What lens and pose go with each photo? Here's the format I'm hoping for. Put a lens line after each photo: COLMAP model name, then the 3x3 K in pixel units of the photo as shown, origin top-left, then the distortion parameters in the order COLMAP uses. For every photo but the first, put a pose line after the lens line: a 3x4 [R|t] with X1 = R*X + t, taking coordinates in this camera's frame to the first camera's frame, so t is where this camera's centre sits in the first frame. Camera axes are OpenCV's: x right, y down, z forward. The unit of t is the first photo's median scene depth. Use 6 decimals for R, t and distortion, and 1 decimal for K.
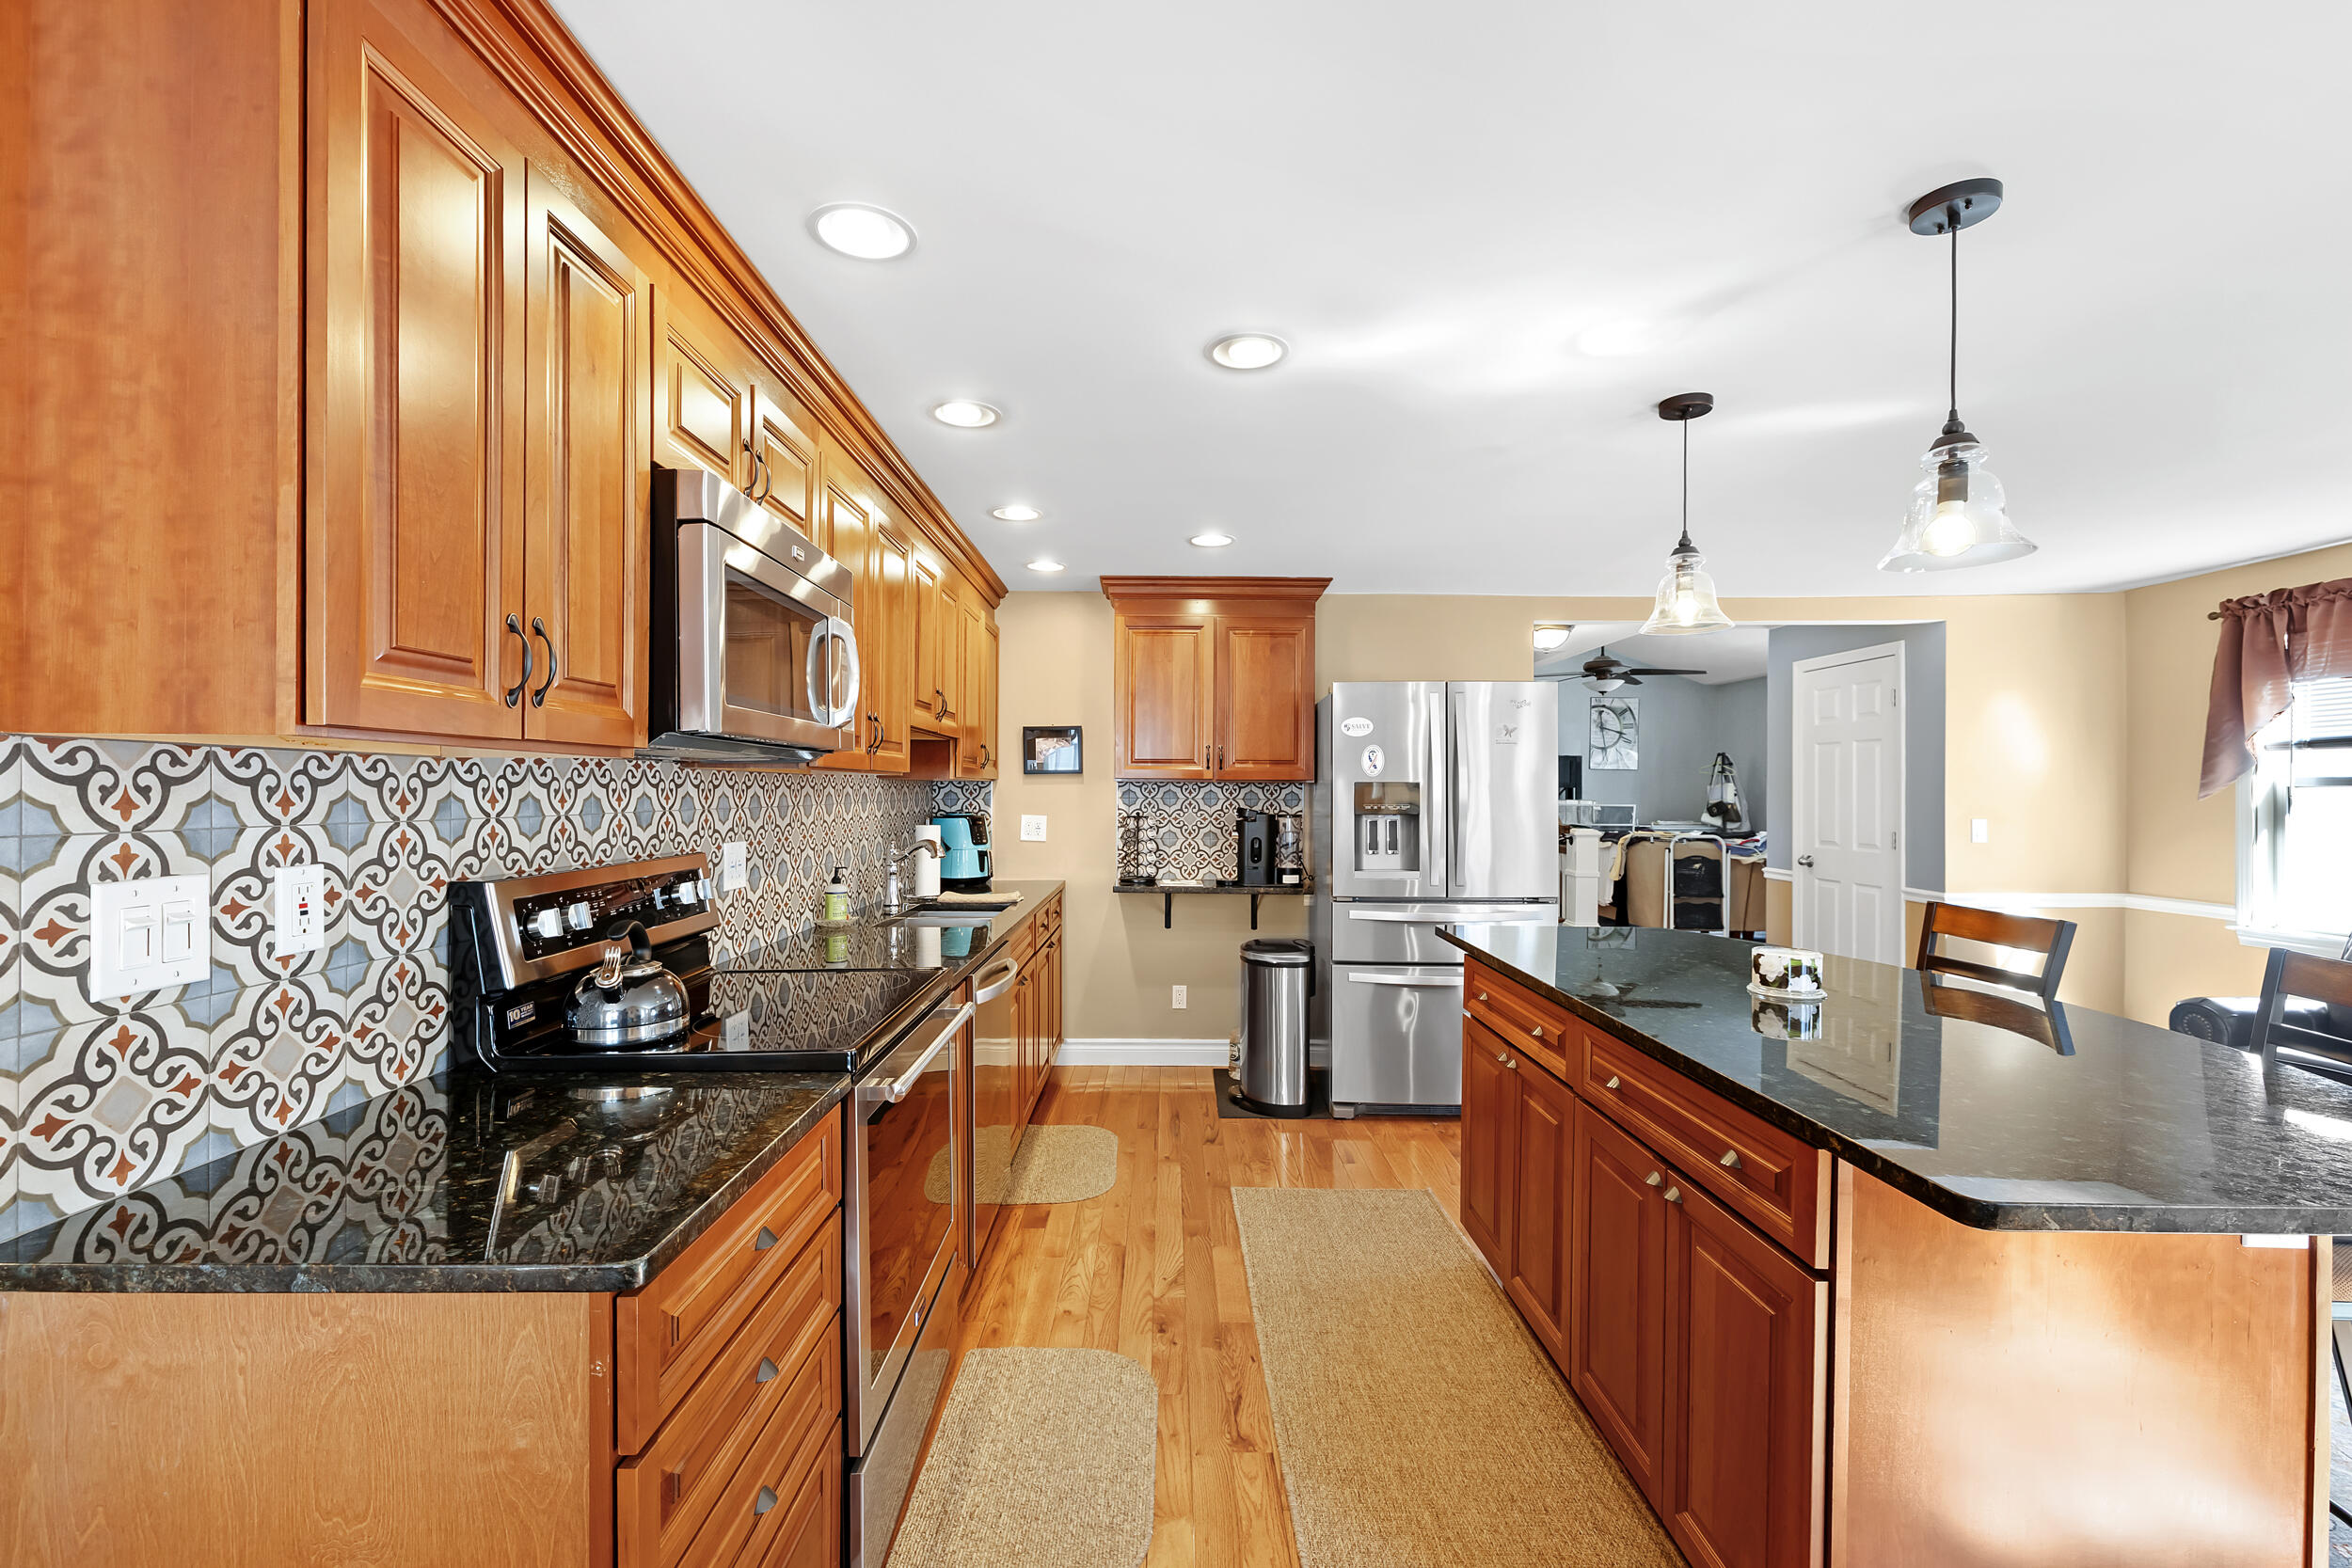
lens RADIAL K [[995.4, 0, 1161.2], [0, 995.4, 794.6], [0, 0, 1]] dist [-0.002675, 0.001088]
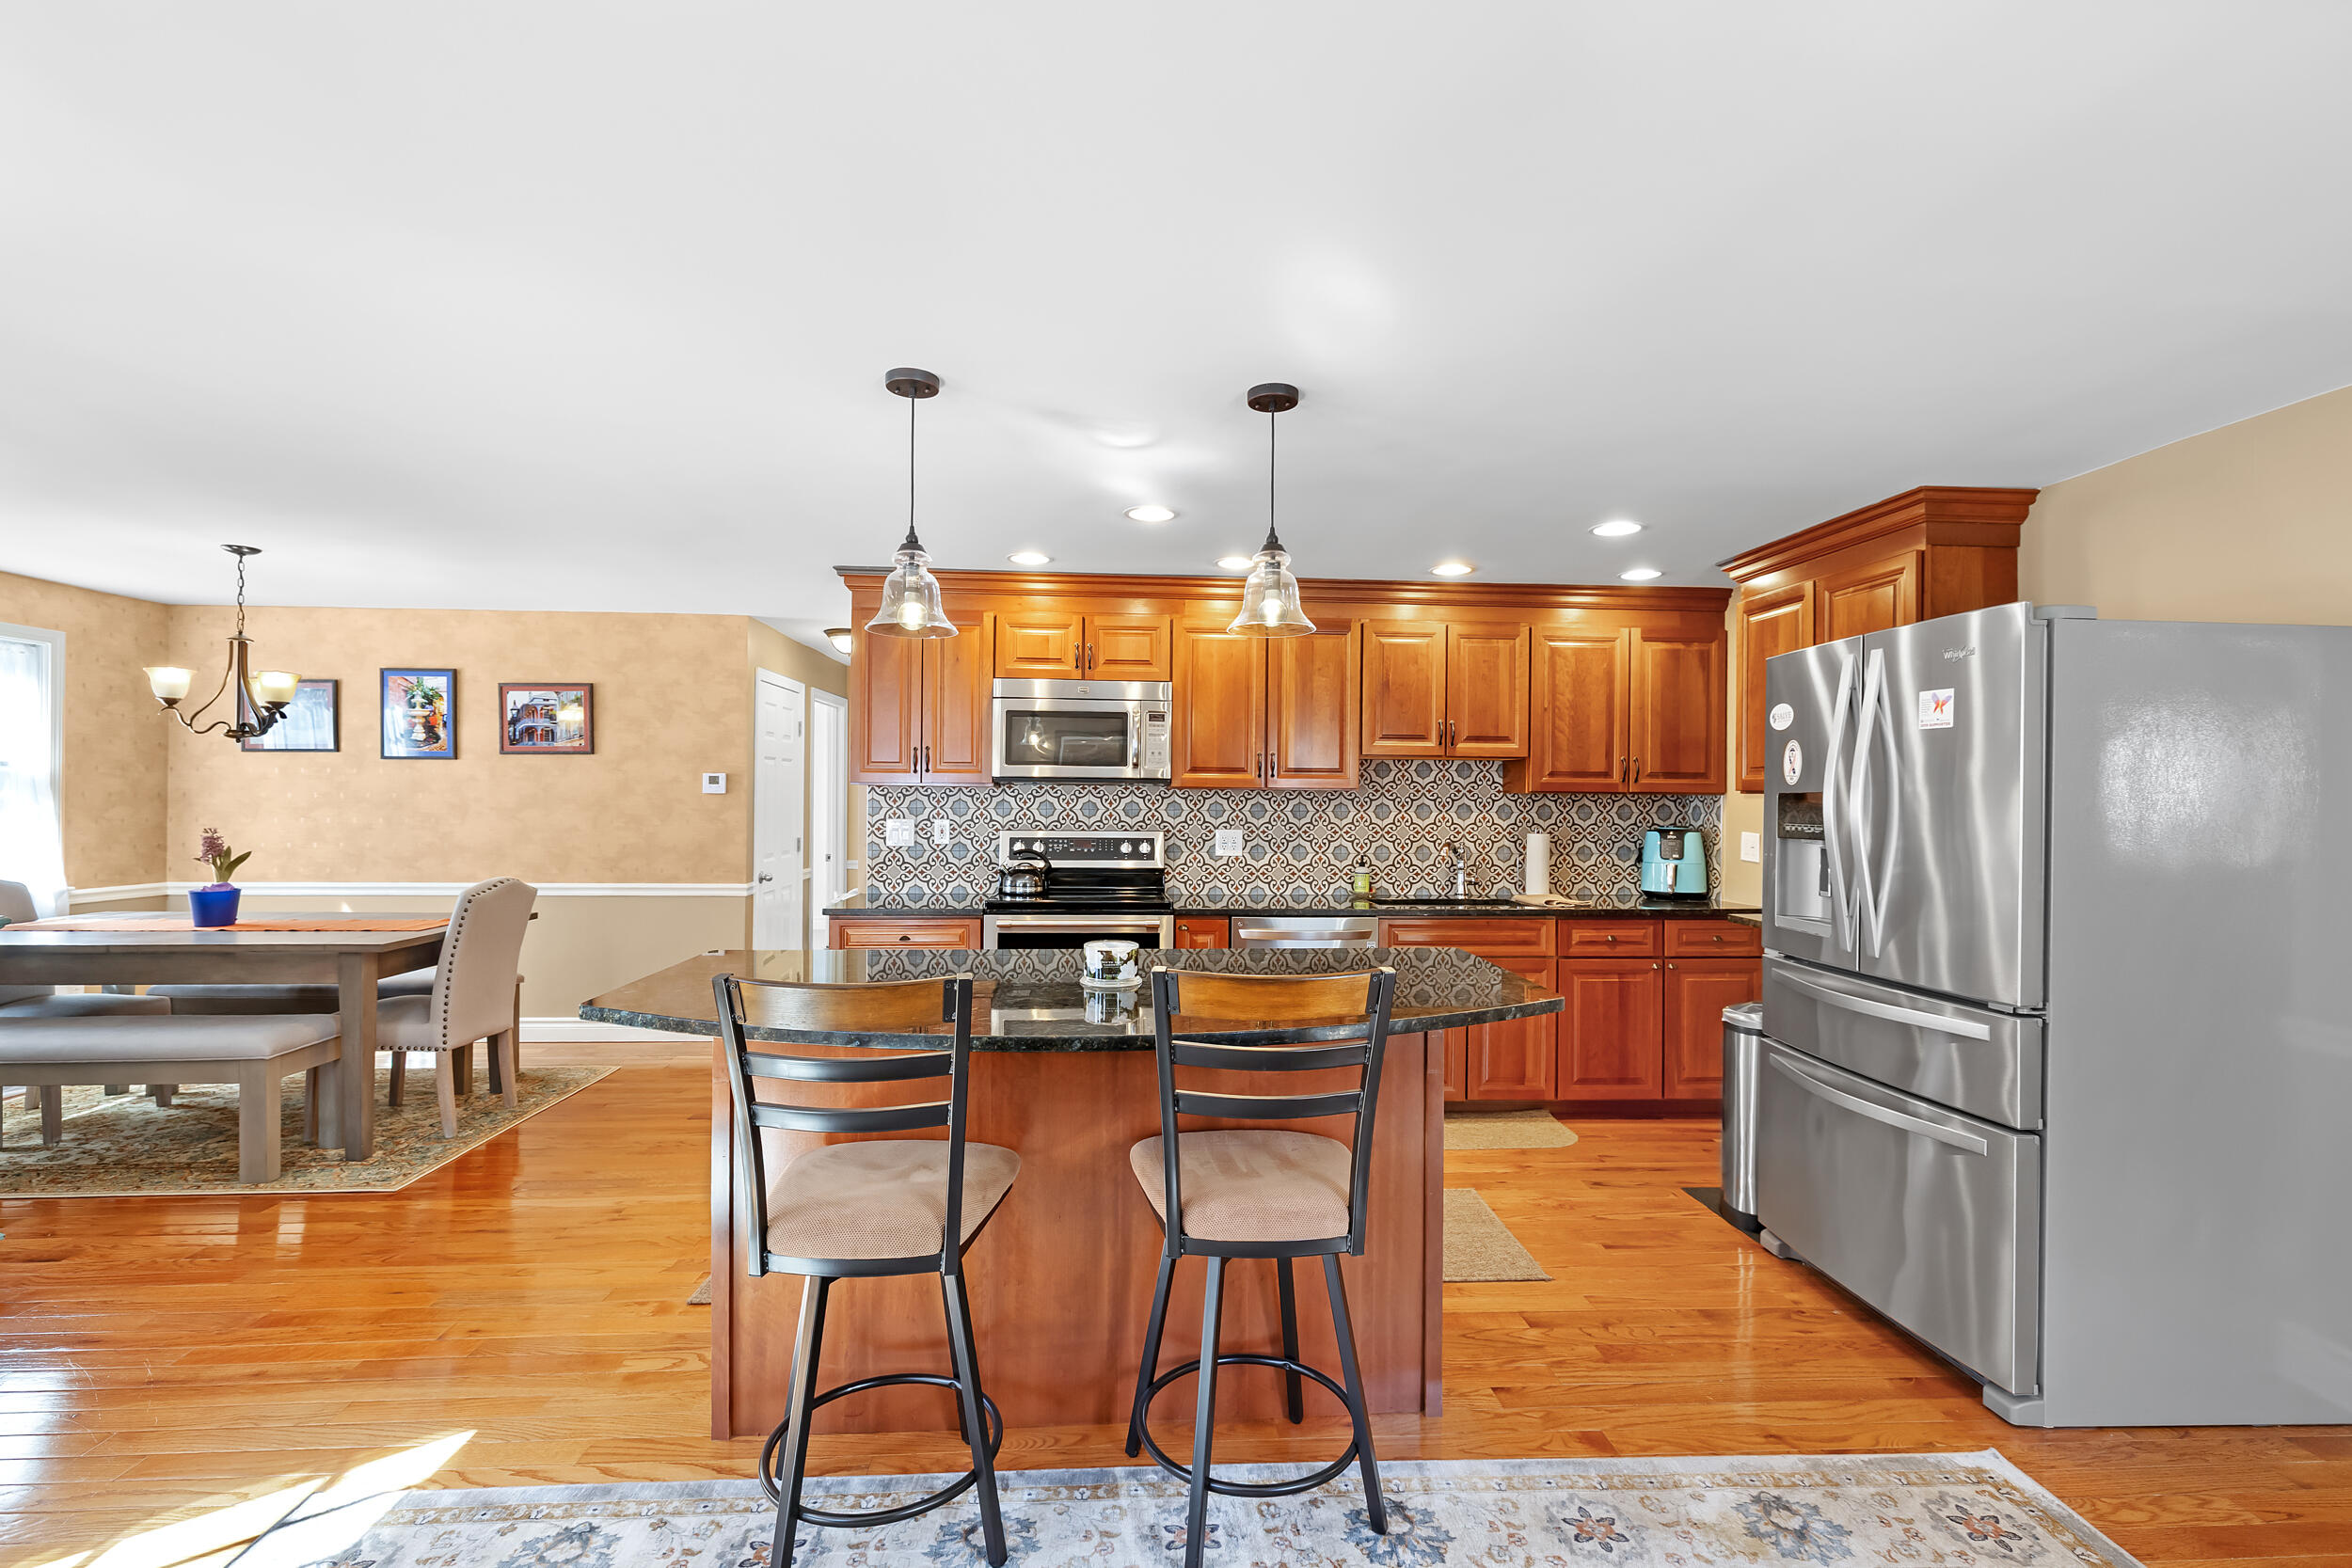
lens RADIAL K [[1022.1, 0, 1173.2], [0, 1022.1, 793.1], [0, 0, 1]] dist [0.000842, -0.000474]
pose [[0.050123, -0.011059, -0.998682, 0.894262], [-0.012462, 0.999854, -0.011698, 0.002544], [0.998665, 0.013032, 0.049978, 0.509949]]
